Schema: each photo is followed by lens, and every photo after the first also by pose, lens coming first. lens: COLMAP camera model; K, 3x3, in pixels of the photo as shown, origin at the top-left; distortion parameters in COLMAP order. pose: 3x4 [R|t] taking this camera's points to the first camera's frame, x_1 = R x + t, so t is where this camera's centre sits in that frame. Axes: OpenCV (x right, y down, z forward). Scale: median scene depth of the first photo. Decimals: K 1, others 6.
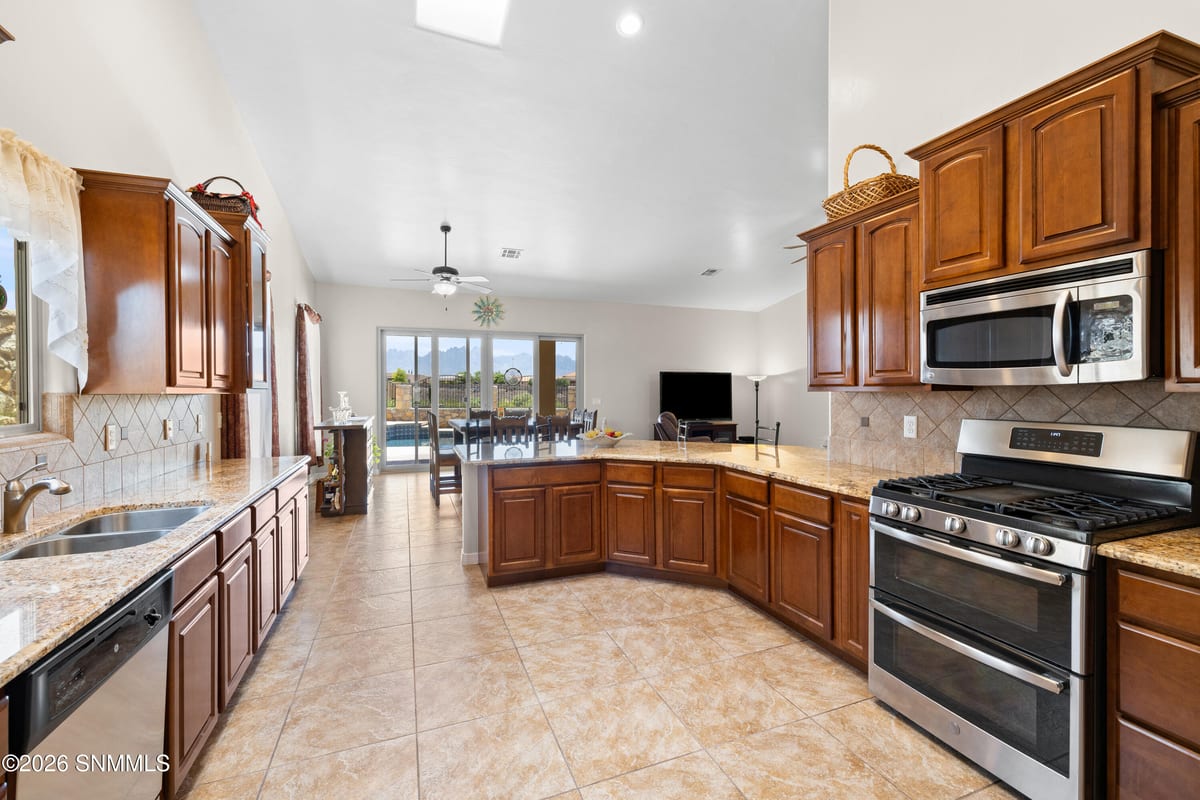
lens RADIAL K [[517.4, 0, 599.5], [0, 517.4, 393.6], [0, 0, 1]] dist [0.000555, 0.000213]
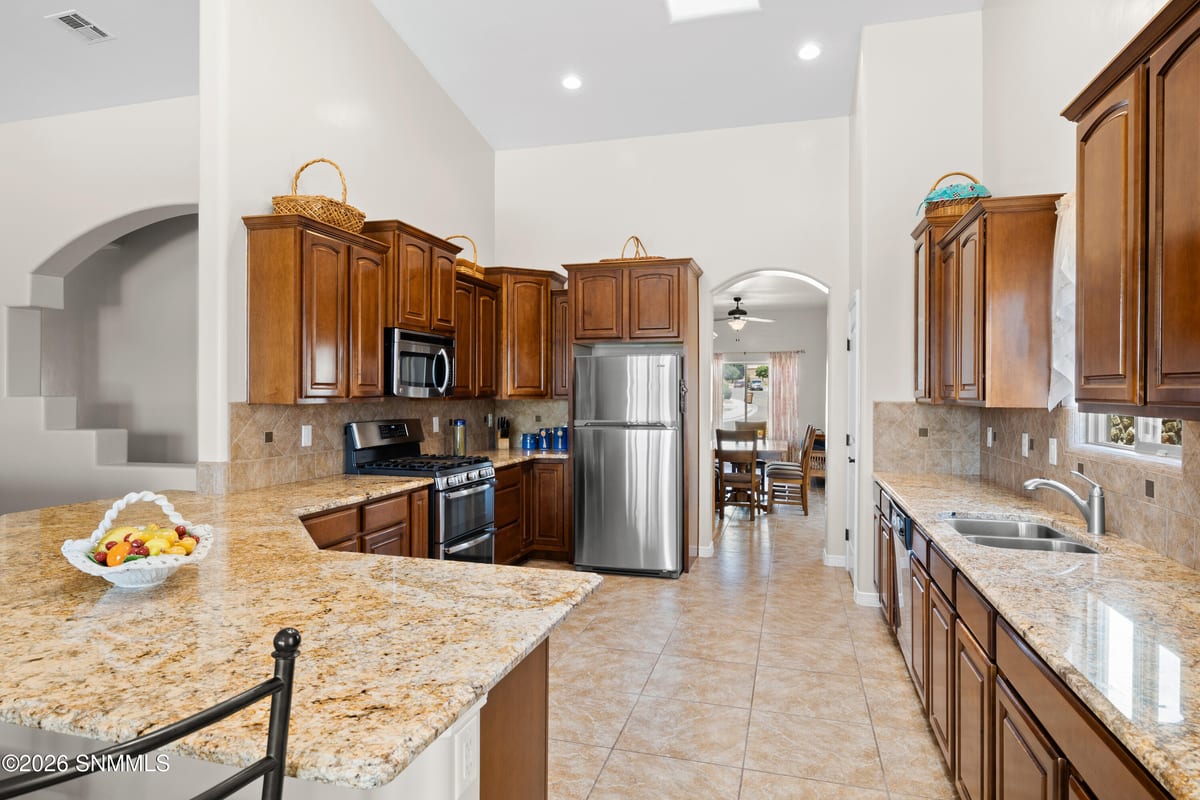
lens RADIAL K [[687.5, 0, 599.8], [0, 687.5, 397.1], [0, 0, 1]] dist [-0.000430, -0.000209]
pose [[-0.804955, -0.003279, 0.593327, -0.726515], [0.002267, 0.999960, 0.008601, -0.026443], [-0.593332, 0.008268, -0.804916, 1.785960]]
